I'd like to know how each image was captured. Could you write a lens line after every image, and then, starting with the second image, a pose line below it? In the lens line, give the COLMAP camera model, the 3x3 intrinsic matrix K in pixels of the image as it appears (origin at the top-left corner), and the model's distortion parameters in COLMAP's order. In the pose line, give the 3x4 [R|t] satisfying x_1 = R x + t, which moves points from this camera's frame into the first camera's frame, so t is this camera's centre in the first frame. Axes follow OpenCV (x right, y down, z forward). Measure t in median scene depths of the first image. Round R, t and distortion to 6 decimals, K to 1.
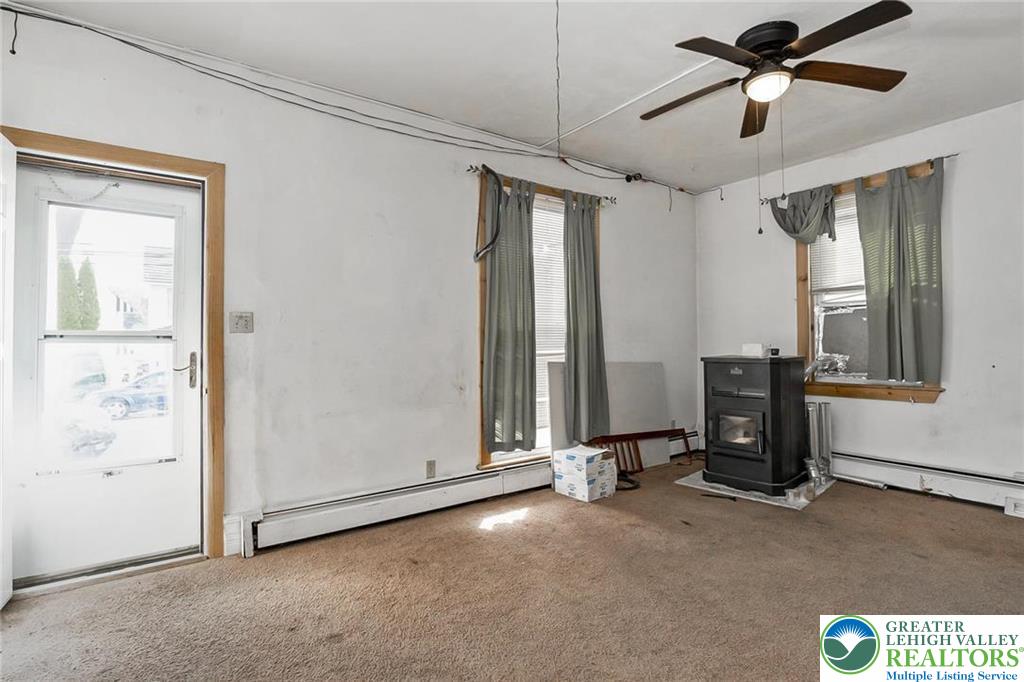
lens RADIAL K [[477.5, 0, 501.2], [0, 477.5, 336.0], [0, 0, 1]] dist [-0.039439, 0.005274]
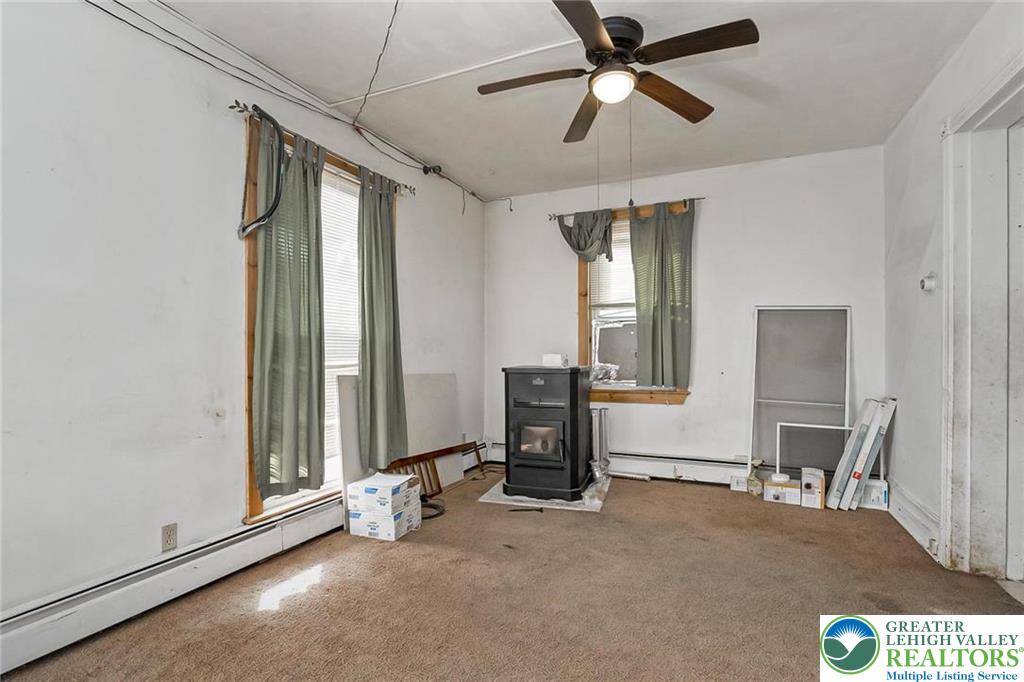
lens RADIAL K [[477.5, 0, 519.3], [0, 477.5, 357.3], [0, 0, 1]] dist [-0.039439, 0.005274]
pose [[0.850678, 0.000369, 0.525687, -0.067287], [-0.012218, 0.999744, 0.019068, 0.004663], [-0.525545, -0.022644, 0.850464, 0.167384]]
